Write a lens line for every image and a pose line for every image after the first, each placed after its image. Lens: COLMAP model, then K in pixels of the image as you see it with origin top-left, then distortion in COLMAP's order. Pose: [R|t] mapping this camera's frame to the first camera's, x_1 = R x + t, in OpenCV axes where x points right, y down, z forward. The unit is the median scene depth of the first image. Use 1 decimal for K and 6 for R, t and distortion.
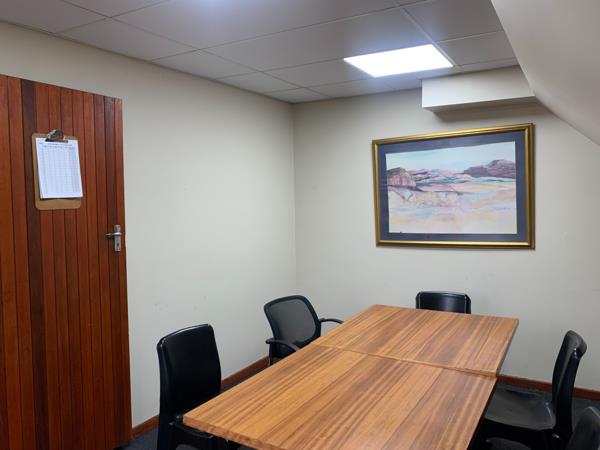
lens RADIAL K [[459.1, 0, 301.2], [0, 459.1, 227.3], [0, 0, 1]] dist [-0.006625, 0.000430]
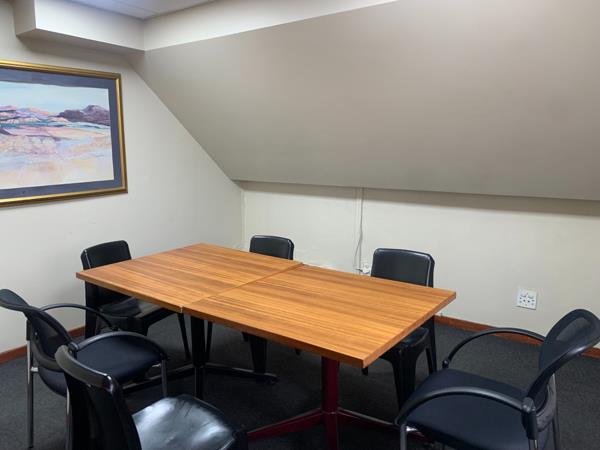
lens RADIAL K [[459.1, 0, 301.1], [0, 459.1, 223.2], [0, 0, 1]] dist [-0.006625, 0.000430]
pose [[0.093199, -0.137444, 0.986115, -0.509354], [0.075456, 0.988553, 0.130652, 0.007062], [-0.992784, 0.062231, 0.102503, 0.456809]]
